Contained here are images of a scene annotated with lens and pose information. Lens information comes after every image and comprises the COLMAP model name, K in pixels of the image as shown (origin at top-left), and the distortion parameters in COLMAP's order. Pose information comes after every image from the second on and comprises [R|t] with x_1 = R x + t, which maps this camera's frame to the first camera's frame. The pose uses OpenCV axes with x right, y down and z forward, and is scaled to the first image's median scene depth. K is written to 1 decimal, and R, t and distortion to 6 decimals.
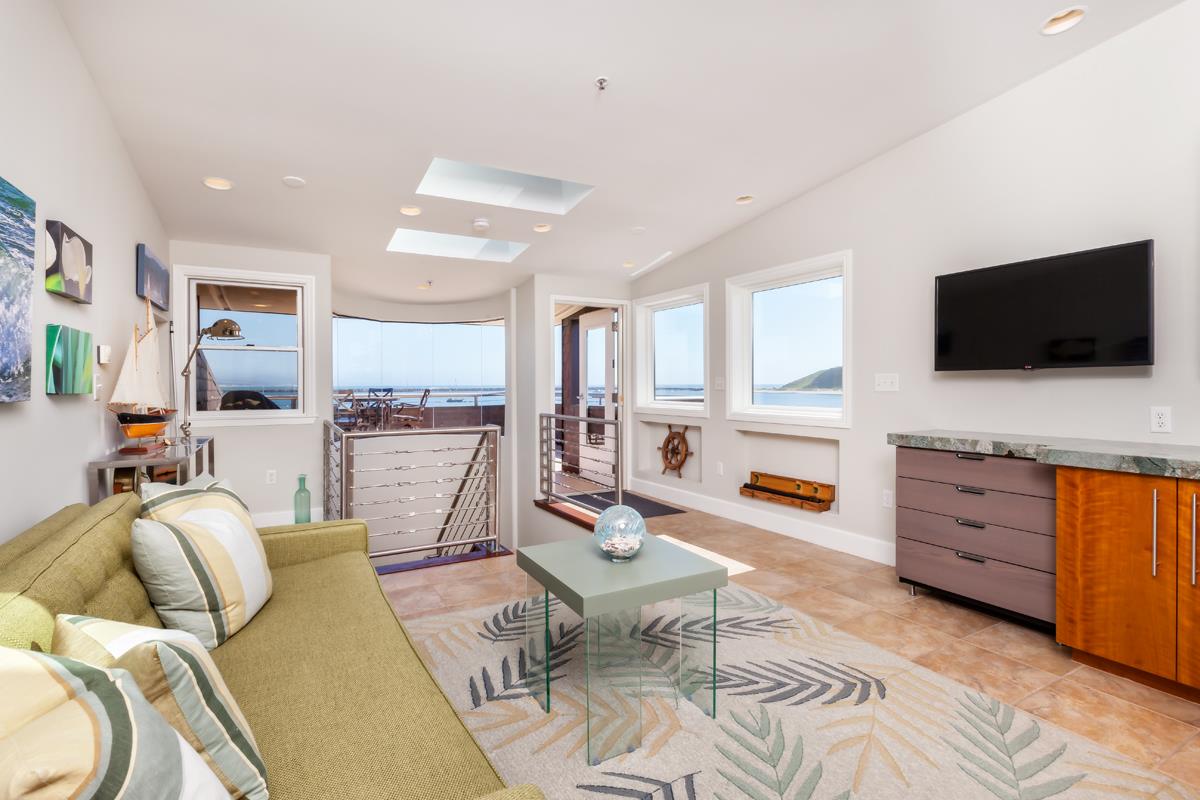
lens RADIAL K [[578.8, 0, 596.4], [0, 578.8, 390.8], [0, 0, 1]] dist [0.000259, -0.000049]
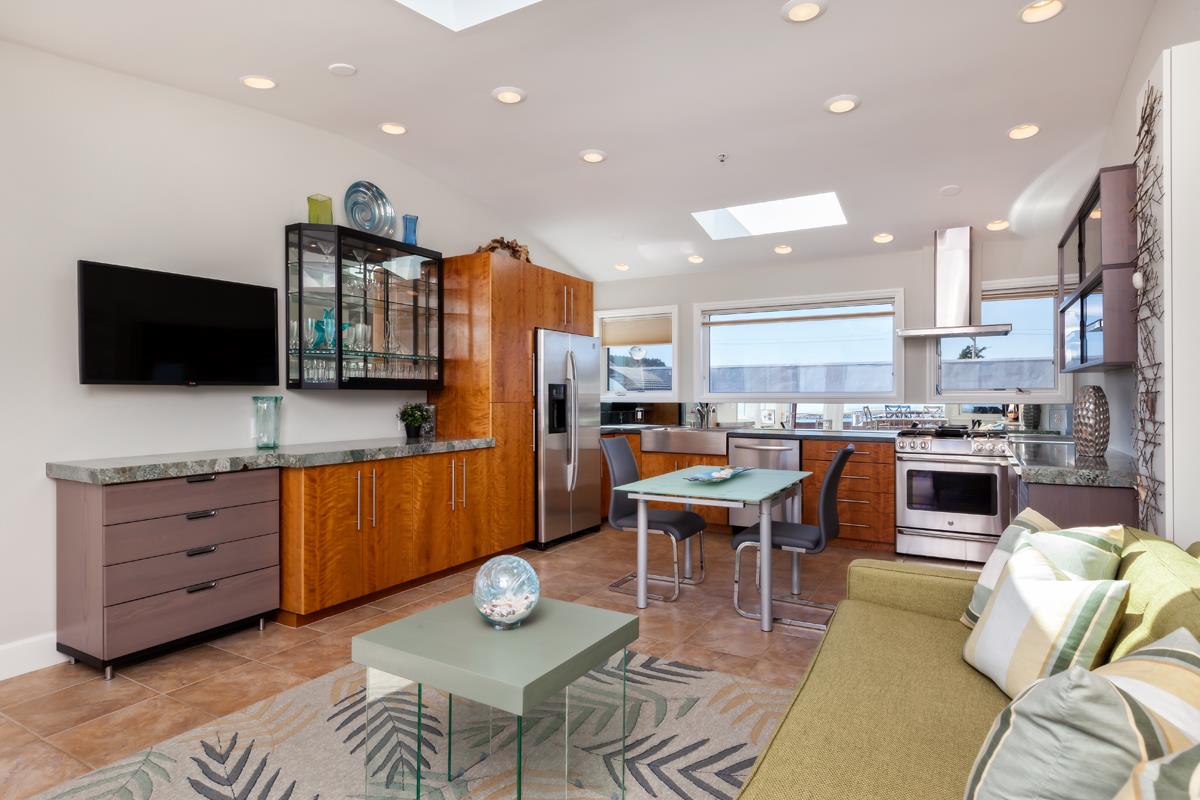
lens RADIAL K [[643.2, 0, 598.3], [0, 643.2, 396.3], [0, 0, 1]] dist [0.000862, -0.000345]
pose [[-0.502365, 0.000495, 0.864656, -0.589673], [0.013486, 0.999883, 0.007263, -0.017953], [-0.864551, 0.015309, -0.502312, 1.008372]]
